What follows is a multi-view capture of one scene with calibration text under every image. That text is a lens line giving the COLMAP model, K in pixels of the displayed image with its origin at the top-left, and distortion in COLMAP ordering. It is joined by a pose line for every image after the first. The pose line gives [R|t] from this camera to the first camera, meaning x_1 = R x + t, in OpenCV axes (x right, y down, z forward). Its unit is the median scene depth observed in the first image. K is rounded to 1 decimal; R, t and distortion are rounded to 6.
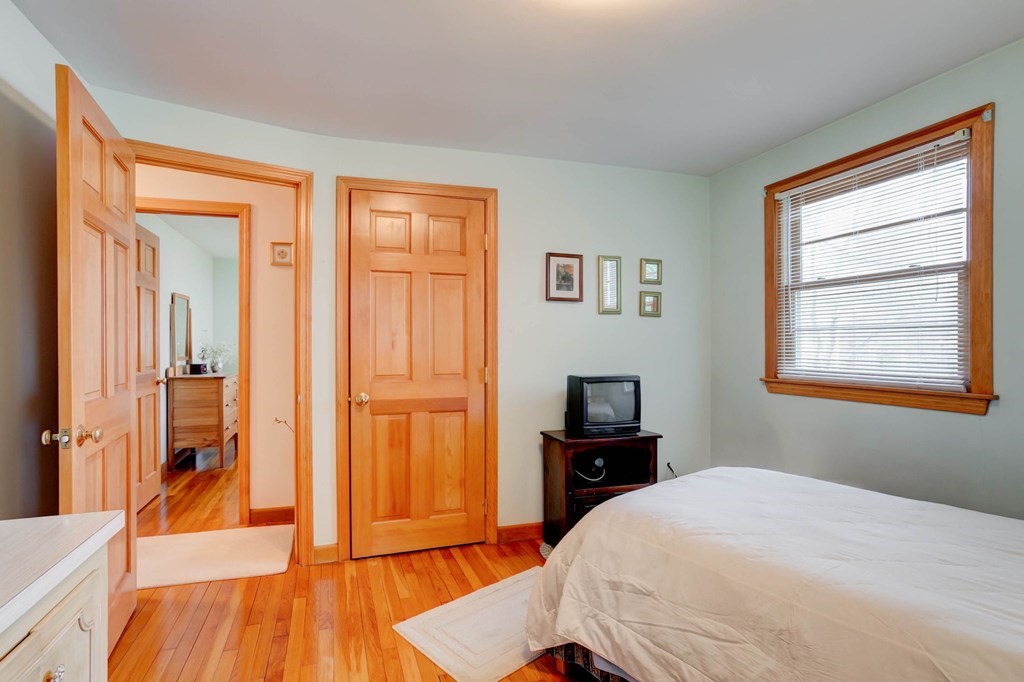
lens RADIAL K [[494.4, 0, 510.7], [0, 494.4, 344.8], [0, 0, 1]] dist [-0.055867, 0.033074]
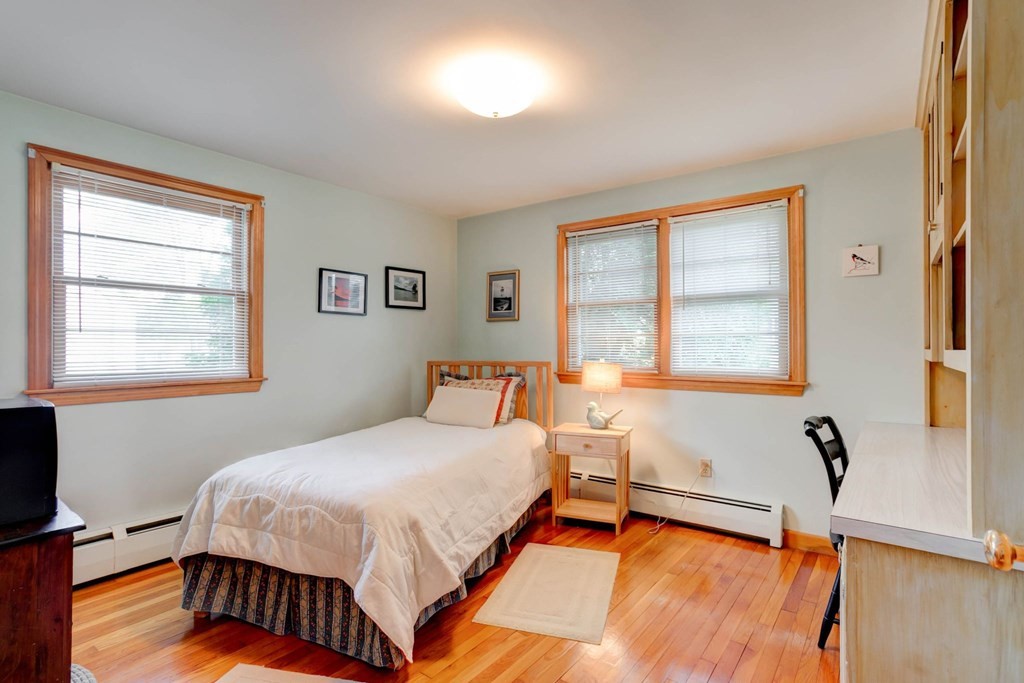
lens RADIAL K [[494.4, 0, 510.7], [0, 494.4, 345.3], [0, 0, 1]] dist [-0.055867, 0.033074]
pose [[-0.526967, -0.000045, 0.849886, -0.694764], [0.003276, 0.999992, 0.002084, -0.003599], [-0.849880, 0.003883, -0.526963, 0.976962]]
